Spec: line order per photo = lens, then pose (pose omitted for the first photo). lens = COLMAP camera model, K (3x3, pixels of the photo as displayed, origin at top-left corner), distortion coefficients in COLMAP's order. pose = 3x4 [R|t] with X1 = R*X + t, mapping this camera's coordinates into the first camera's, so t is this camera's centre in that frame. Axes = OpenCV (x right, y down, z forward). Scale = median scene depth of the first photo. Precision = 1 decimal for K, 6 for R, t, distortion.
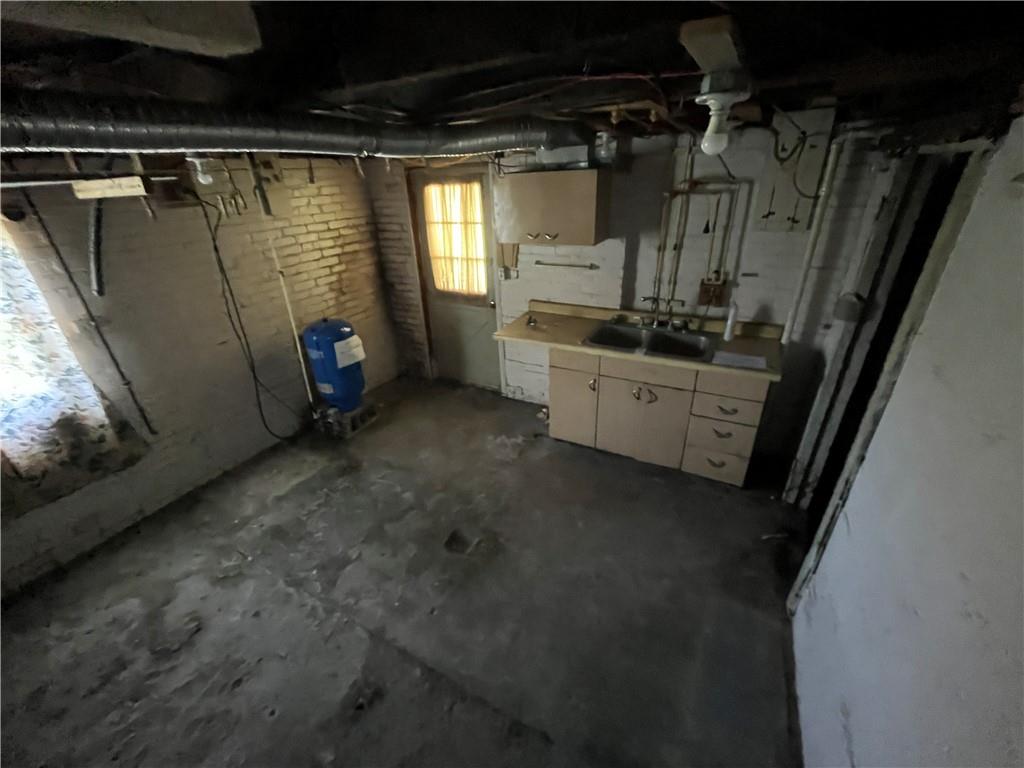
lens RADIAL K [[414.0, 0, 511.8], [0, 414.0, 380.9], [0, 0, 1]] dist [-0.003805, -0.000058]
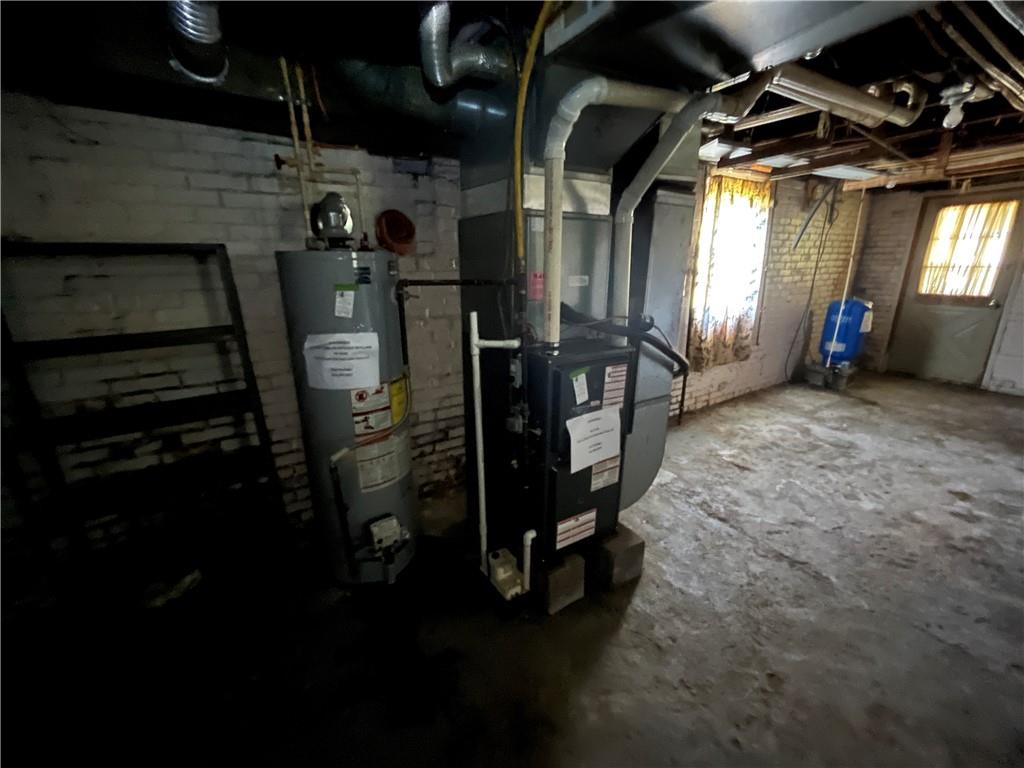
lens RADIAL K [[414.0, 0, 512.0], [0, 414.0, 388.6], [0, 0, 1]] dist [-0.003805, -0.000058]
pose [[0.875783, 0.168413, -0.452374, -0.790059], [-0.235109, 0.967310, -0.095049, 0.553796], [0.421578, 0.189599, 0.886749, -0.647364]]
